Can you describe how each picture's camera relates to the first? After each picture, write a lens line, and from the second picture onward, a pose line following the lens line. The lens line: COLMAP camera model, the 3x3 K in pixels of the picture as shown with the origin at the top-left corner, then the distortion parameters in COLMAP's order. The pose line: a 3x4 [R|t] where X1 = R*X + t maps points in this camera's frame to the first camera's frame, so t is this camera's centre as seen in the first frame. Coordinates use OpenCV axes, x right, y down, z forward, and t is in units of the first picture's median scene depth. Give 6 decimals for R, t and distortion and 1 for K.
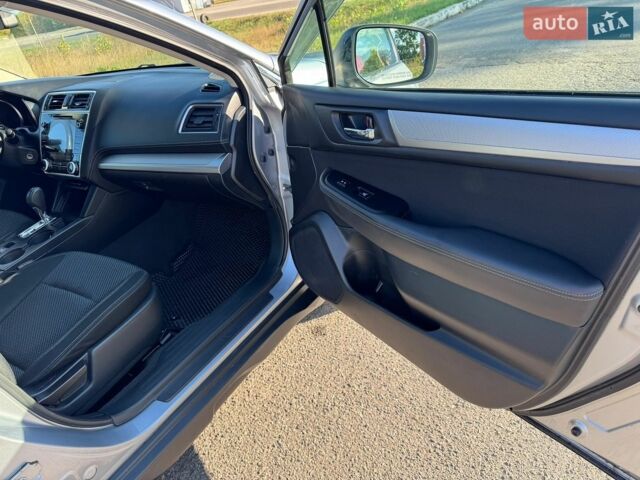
lens RADIAL K [[603.5, 0, 320.0], [0, 603.5, 240.0], [0, 0, 1]] dist [0.128073, 0.004218]
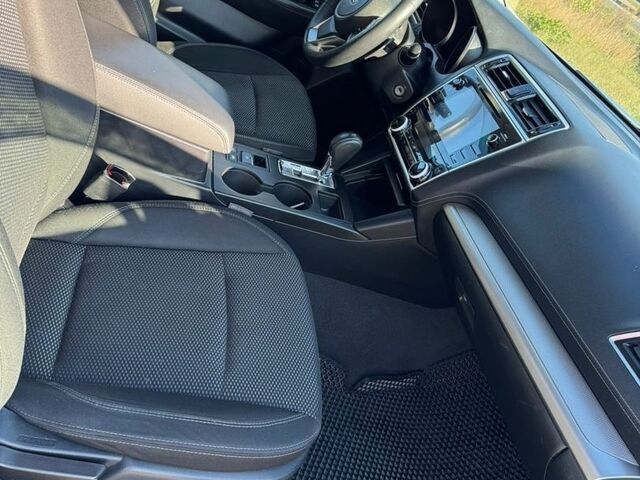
lens RADIAL K [[603.5, 0, 320.0], [0, 603.5, 240.0], [0, 0, 1]] dist [0.128073, 0.004218]
pose [[0.497300, 0.844073, -0.200583, -0.275082], [-0.827621, 0.530899, 0.182178, -0.106919], [0.260261, 0.075410, 0.962589, 0.432507]]
